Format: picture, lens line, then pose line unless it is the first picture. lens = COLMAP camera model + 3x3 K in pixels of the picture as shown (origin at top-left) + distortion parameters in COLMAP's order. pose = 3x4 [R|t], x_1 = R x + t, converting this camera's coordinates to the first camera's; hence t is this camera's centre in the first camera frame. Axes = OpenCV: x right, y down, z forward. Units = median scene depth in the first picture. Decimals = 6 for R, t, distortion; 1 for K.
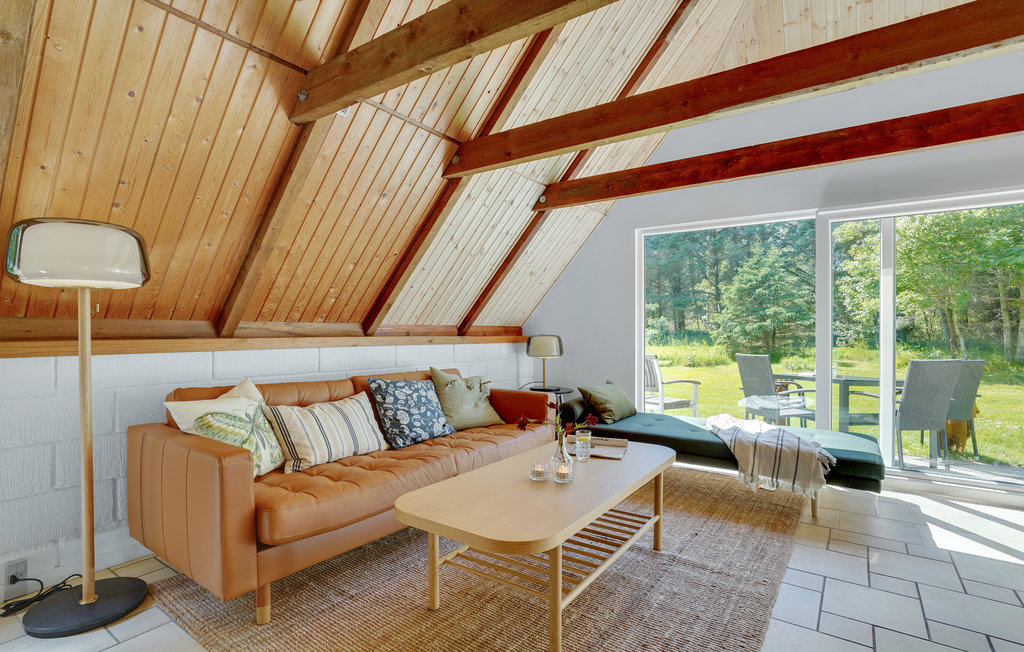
lens RADIAL K [[505.1, 0, 512.0], [0, 505.1, 326.0], [0, 0, 1]] dist [-0.003285, -0.000354]
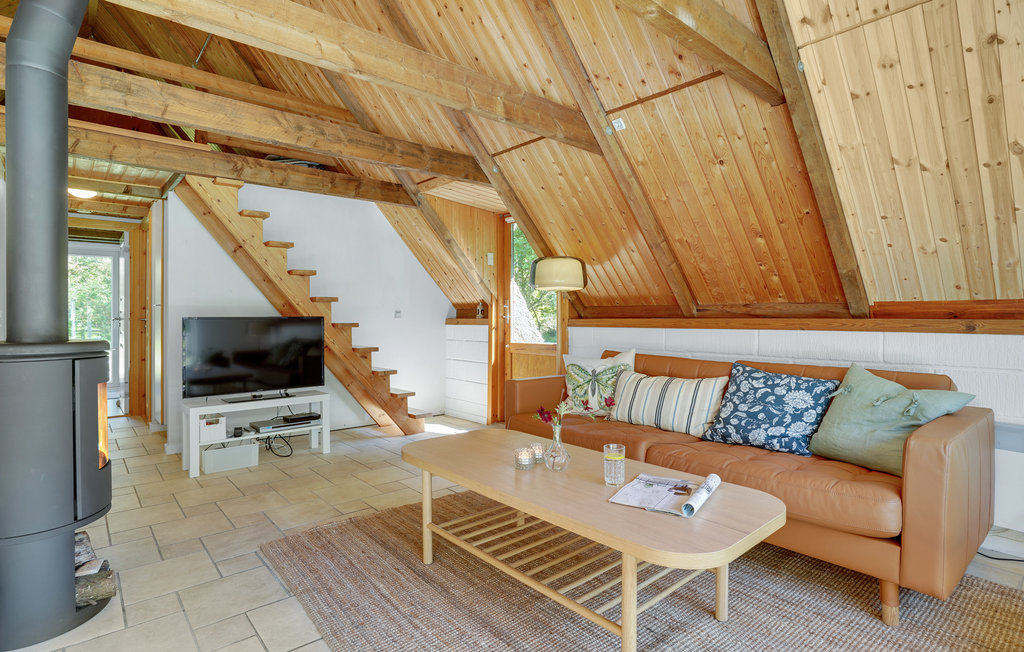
lens RADIAL K [[505.1, 0, 512.0], [0, 505.1, 326.0], [0, 0, 1]] dist [-0.003285, -0.000354]
pose [[-0.247474, 0.008677, -0.968856, 0.822638], [0.012266, 0.999908, 0.005822, 0.028408], [0.968817, -0.010443, -0.247557, 0.975778]]
